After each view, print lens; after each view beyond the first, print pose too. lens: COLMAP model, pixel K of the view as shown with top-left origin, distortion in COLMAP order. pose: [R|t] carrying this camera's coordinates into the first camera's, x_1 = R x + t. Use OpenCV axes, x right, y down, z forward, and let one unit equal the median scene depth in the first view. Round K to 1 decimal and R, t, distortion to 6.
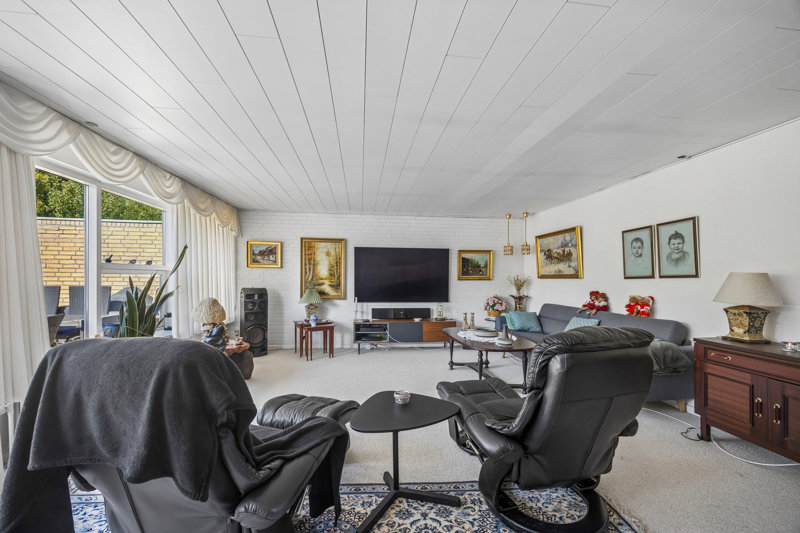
lens RADIAL K [[307.6, 0, 392.2], [0, 307.6, 272.4], [0, 0, 1]] dist [-0.001263, -0.000173]
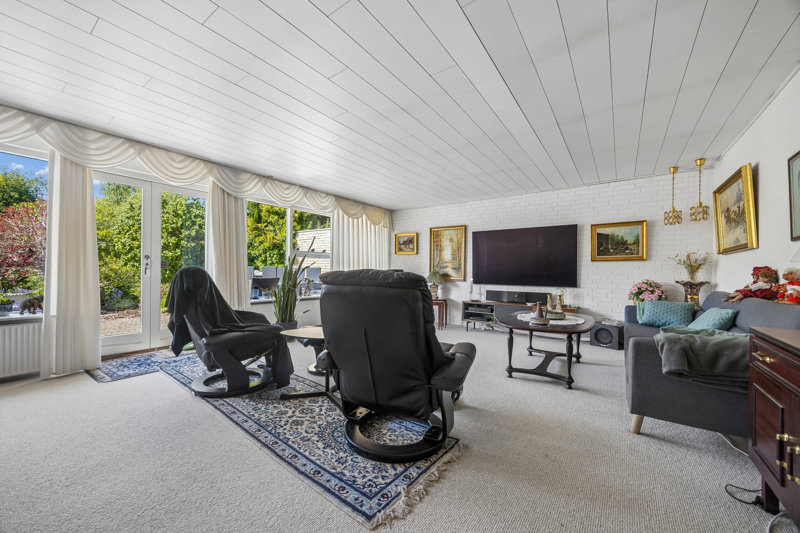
lens RADIAL K [[302.8, 0, 400.0], [0, 302.8, 266.5], [0, 0, 1]] dist [-0.000930, -0.000091]
pose [[0.737942, -0.010682, -0.674779, 0.408355], [0.003440, 0.999921, -0.012068, 0.050216], [0.674855, 0.006584, 0.737921, 0.064842]]
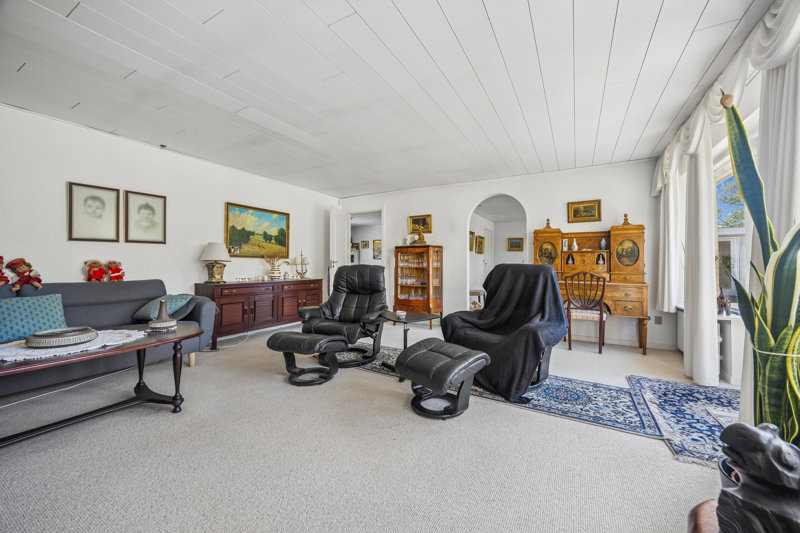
lens RADIAL K [[302.8, 0, 400.0], [0, 302.8, 266.5], [0, 0, 1]] dist [-0.000930, -0.000091]
pose [[-0.810426, -0.005250, 0.585818, -0.296746], [-0.011307, 0.999914, -0.006680, 0.058588], [-0.585732, -0.012038, -0.810415, 0.777947]]
